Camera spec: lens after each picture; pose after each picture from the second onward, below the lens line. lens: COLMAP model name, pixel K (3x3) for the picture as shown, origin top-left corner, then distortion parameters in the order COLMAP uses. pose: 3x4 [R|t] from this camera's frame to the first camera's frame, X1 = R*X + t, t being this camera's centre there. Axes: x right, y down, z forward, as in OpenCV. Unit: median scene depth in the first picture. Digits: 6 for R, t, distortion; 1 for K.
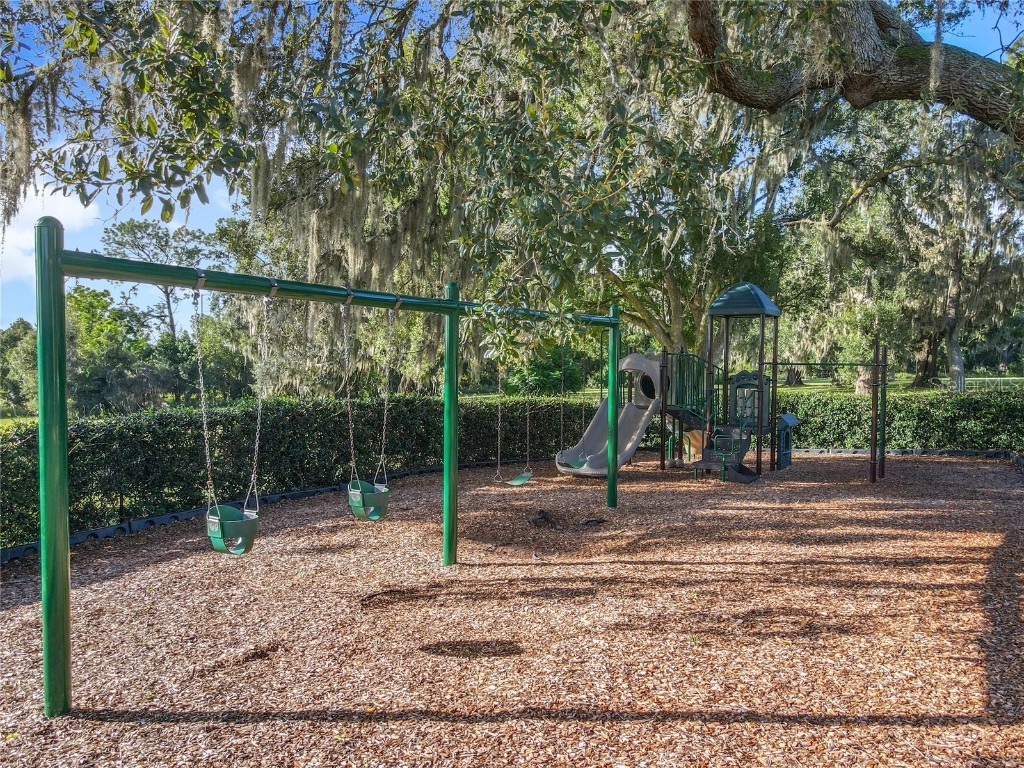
lens RADIAL K [[765.9, 0, 487.6], [0, 765.9, 407.3], [0, 0, 1]] dist [-0.000969, -0.000550]
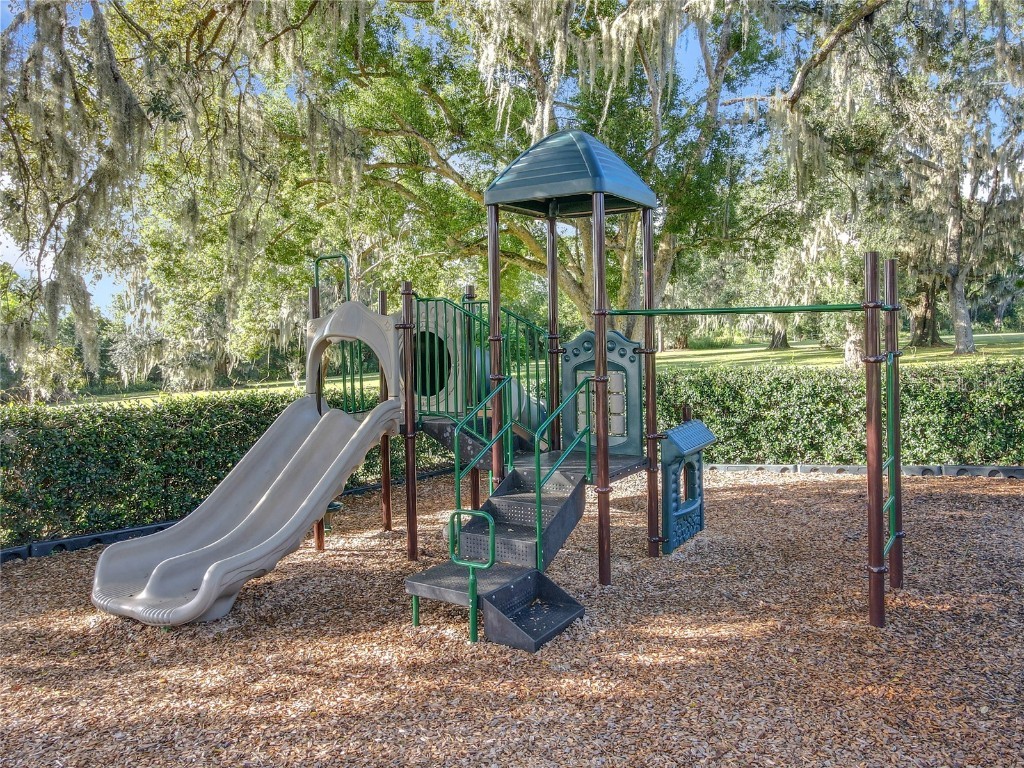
lens RADIAL K [[796.7, 0, 512.9], [0, 796.7, 352.7], [0, 0, 1]] dist [-0.005053, -0.000289]
pose [[0.998394, -0.028895, 0.048719, 0.204295], [0.030484, 0.999017, -0.032192, -0.016541], [-0.047741, 0.033626, 0.998294, 0.405825]]
